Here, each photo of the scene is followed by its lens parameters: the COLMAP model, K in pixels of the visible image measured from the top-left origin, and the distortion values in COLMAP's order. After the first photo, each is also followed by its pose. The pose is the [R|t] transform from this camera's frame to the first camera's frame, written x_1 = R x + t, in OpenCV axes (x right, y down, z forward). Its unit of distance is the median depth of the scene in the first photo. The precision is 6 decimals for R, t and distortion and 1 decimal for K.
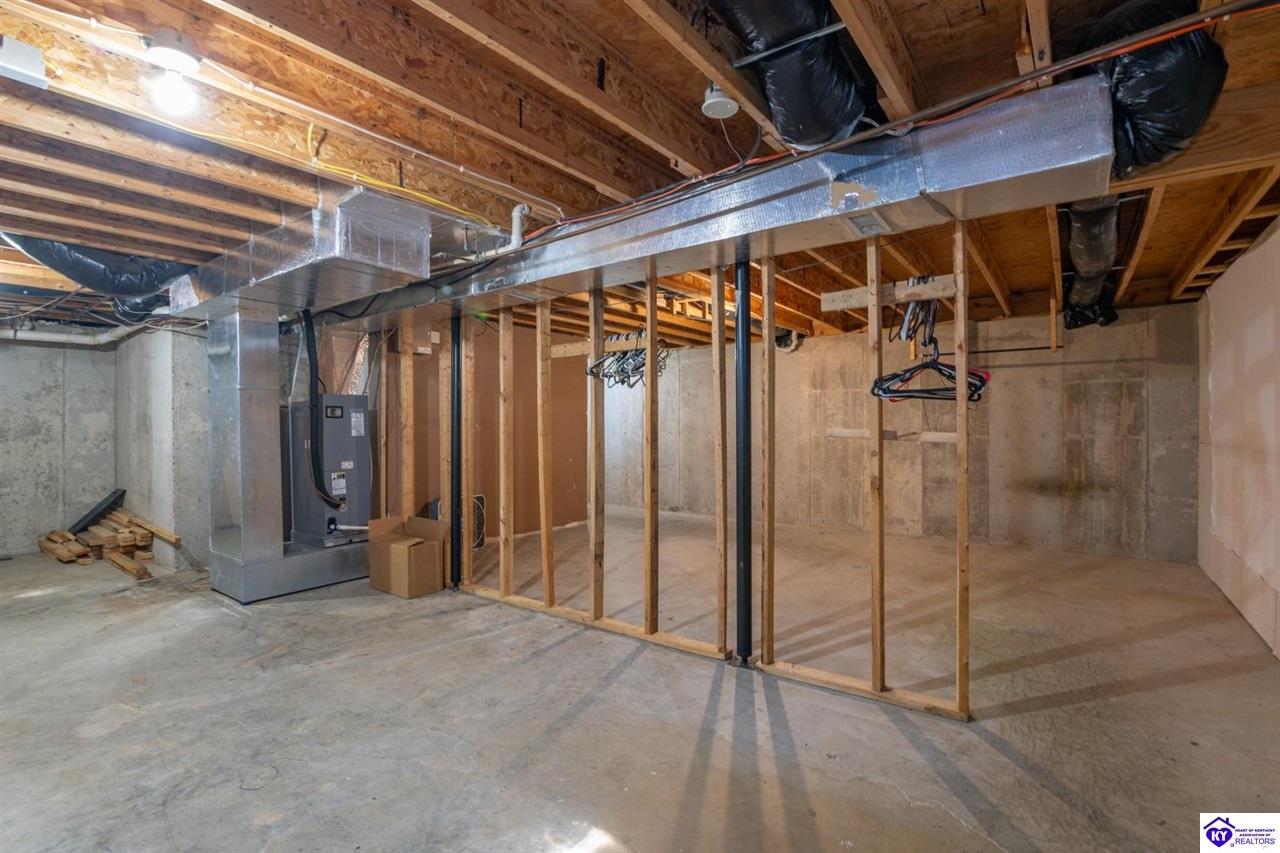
lens RADIAL K [[585.8, 0, 641.6], [0, 585.8, 426.2], [0, 0, 1]] dist [-0.019403, 0.000720]
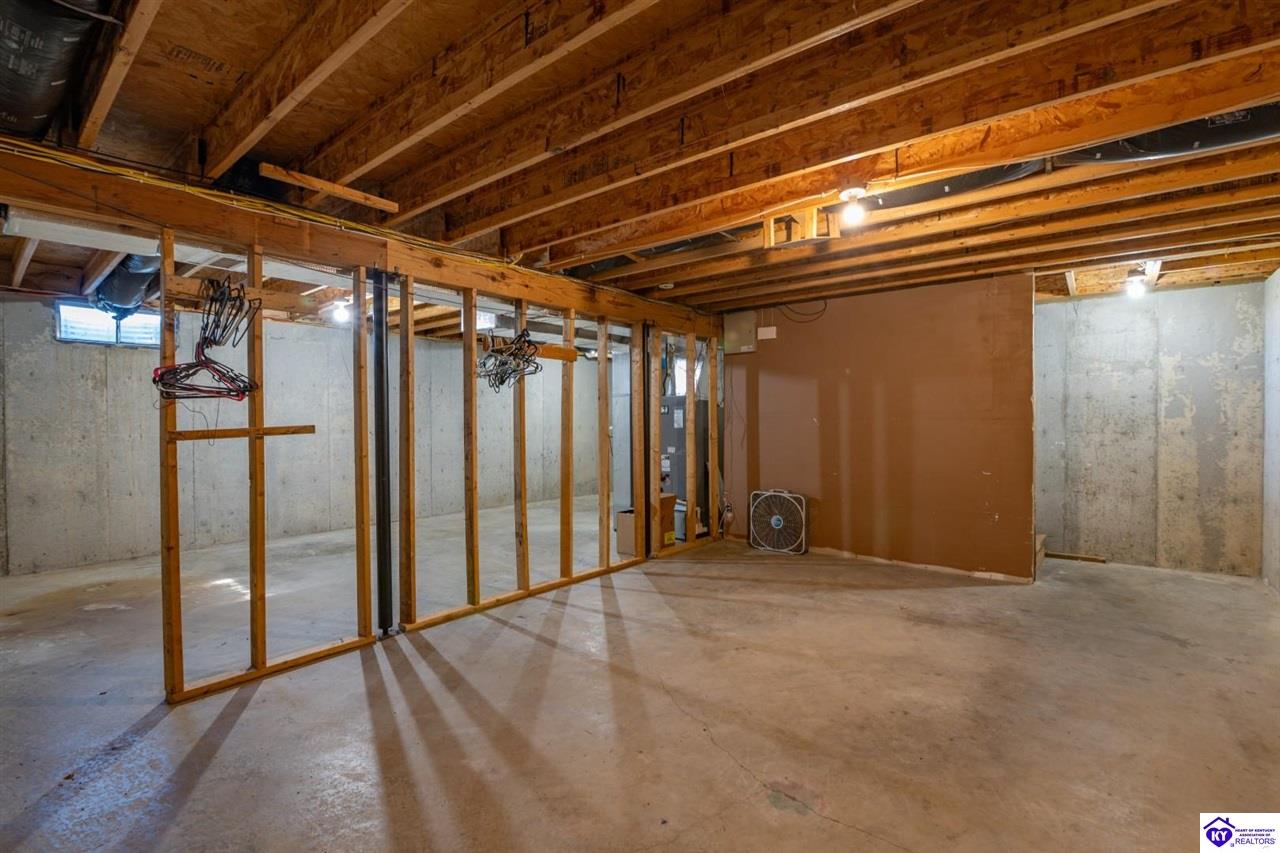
lens RADIAL K [[585.8, 0, 640.3], [0, 585.8, 424.7], [0, 0, 1]] dist [-0.019403, 0.000720]
pose [[-0.058640, 0.011921, -0.998208, 1.049091], [0.001349, 0.999929, 0.011862, -0.007446], [0.998278, -0.000651, -0.058652, 1.295477]]
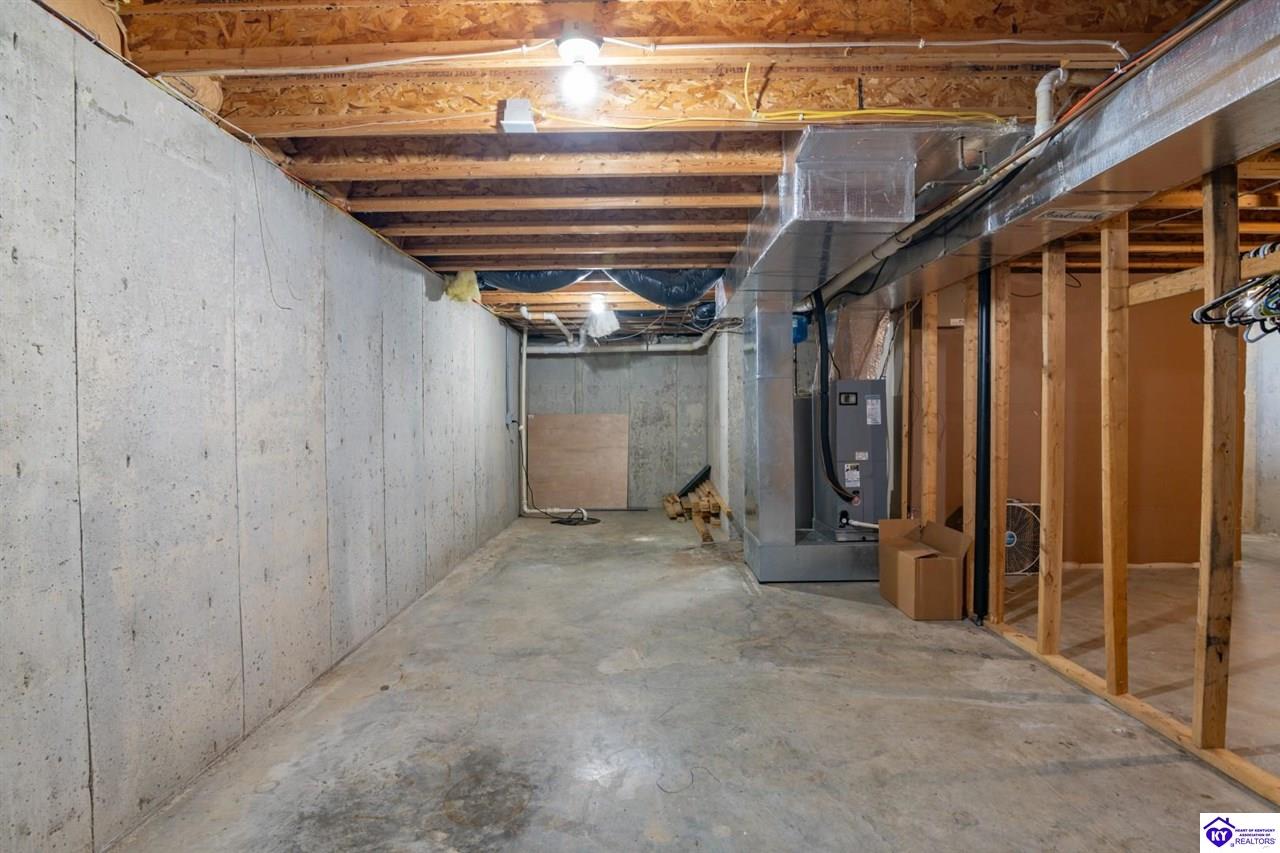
lens RADIAL K [[585.8, 0, 638.8], [0, 585.8, 428.5], [0, 0, 1]] dist [-0.019403, 0.000720]
pose [[0.592449, 0.017315, -0.805422, 0.038947], [0.001717, 0.999740, 0.022756, 0.001688], [0.805606, -0.014865, 0.592265, 0.216250]]
